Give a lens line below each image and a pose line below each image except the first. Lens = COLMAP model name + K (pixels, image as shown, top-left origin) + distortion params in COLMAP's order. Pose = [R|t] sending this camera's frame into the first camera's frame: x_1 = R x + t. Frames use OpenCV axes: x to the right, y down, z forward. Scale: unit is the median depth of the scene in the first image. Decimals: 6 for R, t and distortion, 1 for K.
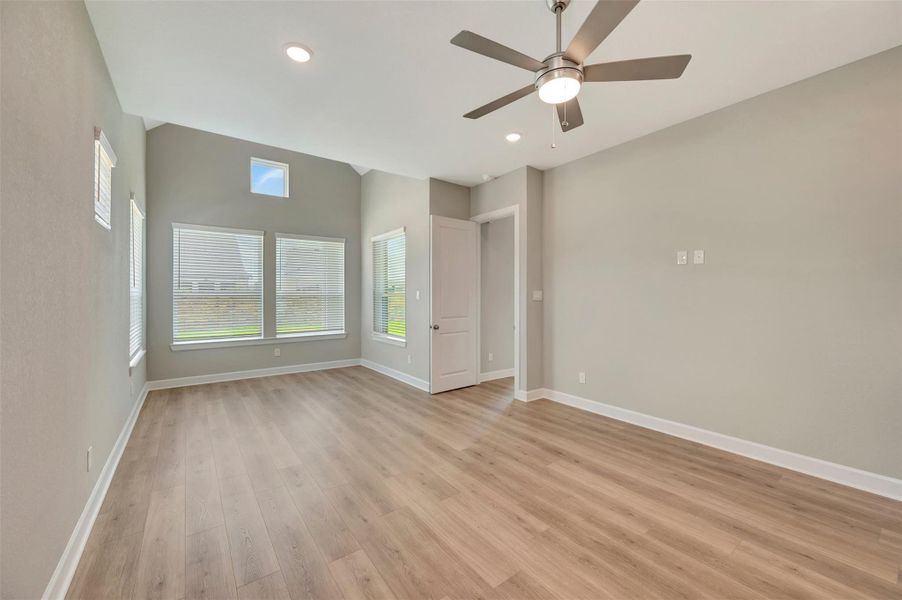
lens RADIAL K [[354.7, 0, 454.4], [0, 354.7, 283.1], [0, 0, 1]] dist [0.000568, -0.000556]
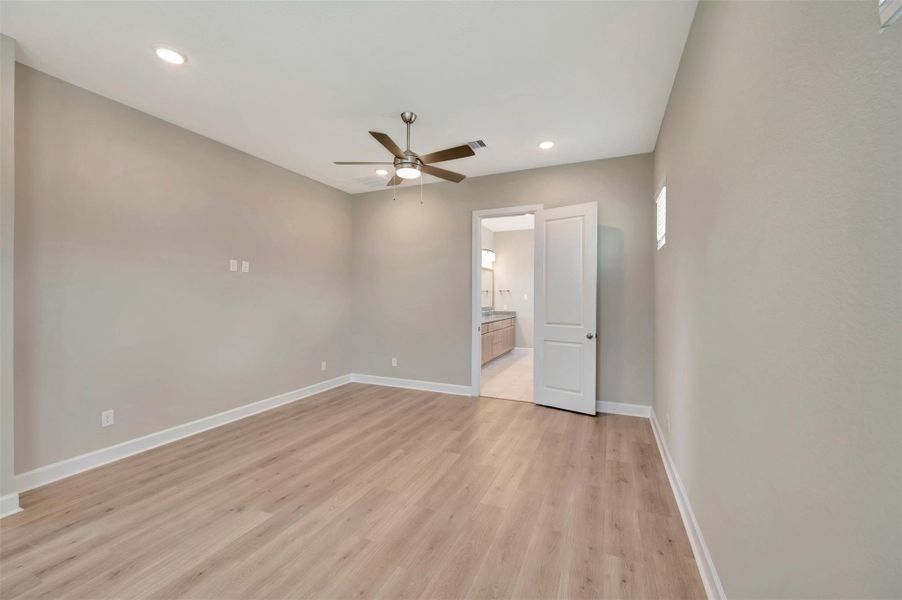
lens RADIAL K [[354.7, 0, 452.7], [0, 354.7, 302.8], [0, 0, 1]] dist [0.000568, -0.000556]
pose [[-0.482027, -0.013390, 0.876054, -0.835986], [-0.021499, 0.999763, 0.003452, 0.035324], [-0.875893, -0.017170, -0.482201, 1.099679]]
